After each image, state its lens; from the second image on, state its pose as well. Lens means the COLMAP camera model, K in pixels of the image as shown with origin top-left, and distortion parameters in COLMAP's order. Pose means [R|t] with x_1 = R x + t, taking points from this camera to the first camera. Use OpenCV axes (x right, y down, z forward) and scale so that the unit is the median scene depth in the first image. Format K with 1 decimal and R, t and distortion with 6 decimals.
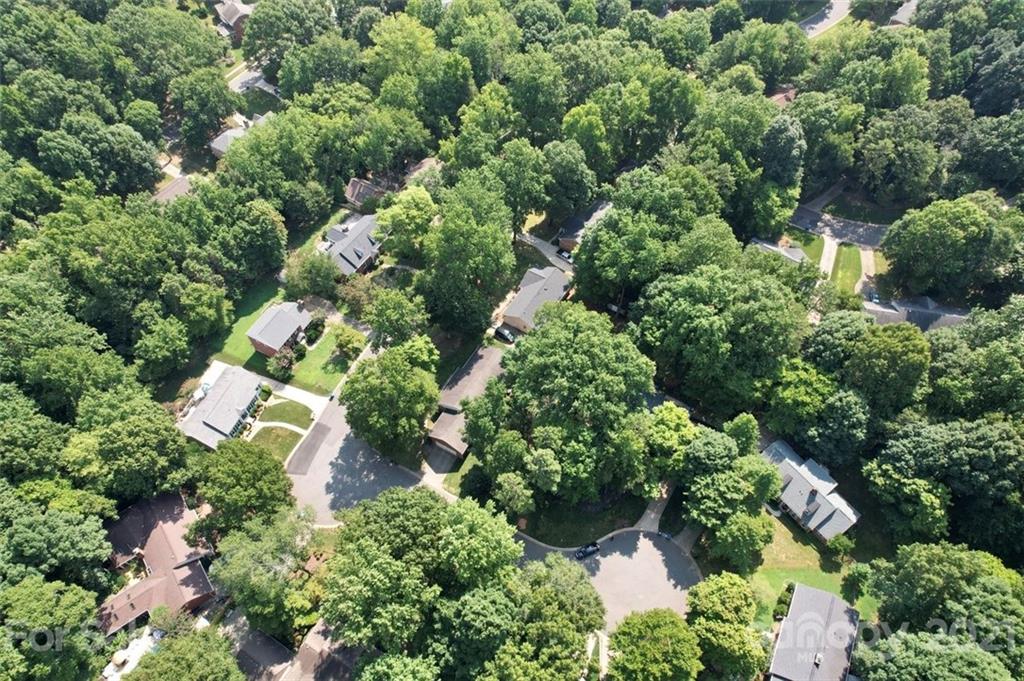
lens RADIAL K [[638.9, 0, 512.0], [0, 638.9, 340.5], [0, 0, 1]] dist [-0.060388, 0.054757]
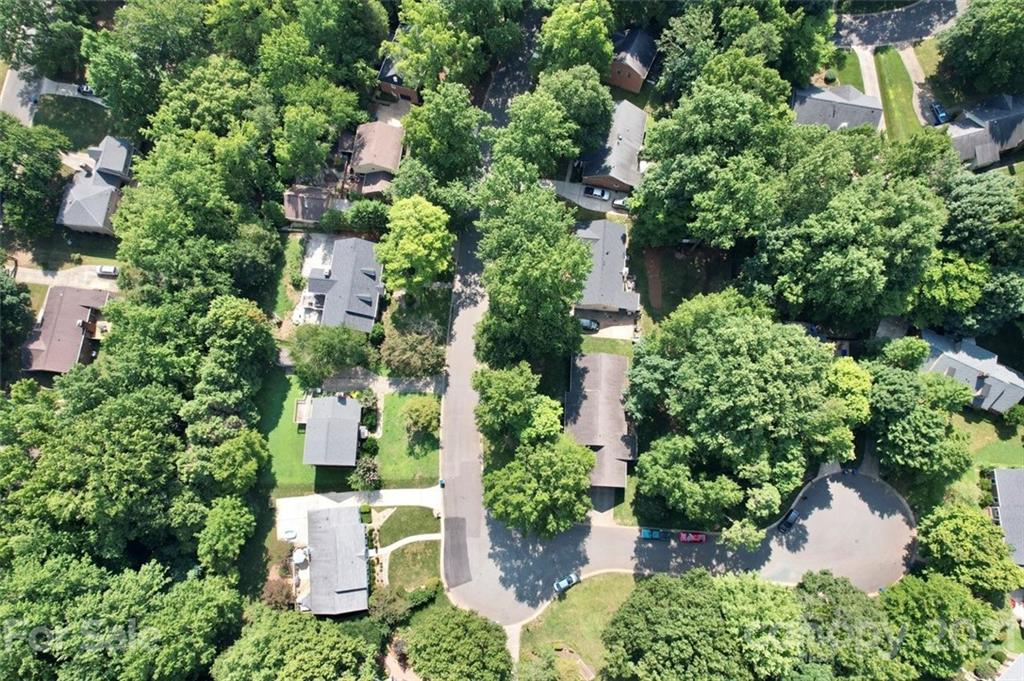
lens RADIAL K [[638.9, 0, 512.0], [0, 638.9, 340.5], [0, 0, 1]] dist [-0.060388, 0.054757]
pose [[0.895880, -0.432184, 0.103031, -0.206544], [0.368972, 0.852899, 0.369355, -0.359078], [-0.247505, -0.292882, 0.923559, 0.244056]]
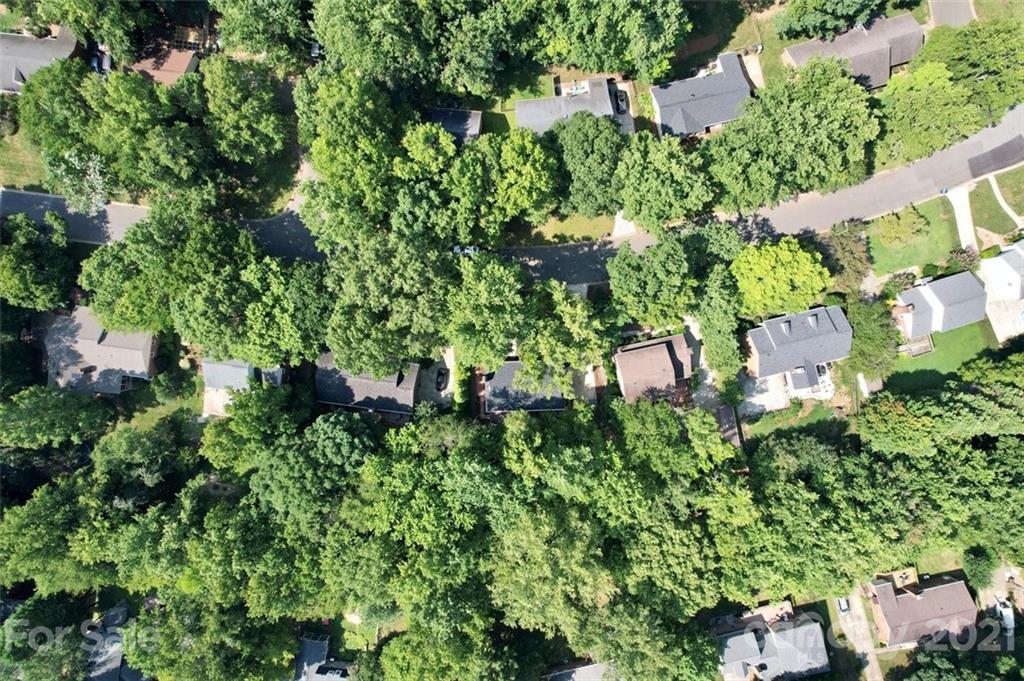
lens RADIAL K [[638.9, 0, 512.0], [0, 638.9, 340.5], [0, 0, 1]] dist [-0.060388, 0.054757]
pose [[-0.706396, -0.707817, -0.000273, -0.003023], [0.589437, -0.588467, 0.553417, -0.885306], [-0.391879, 0.390771, 0.832904, 0.589562]]
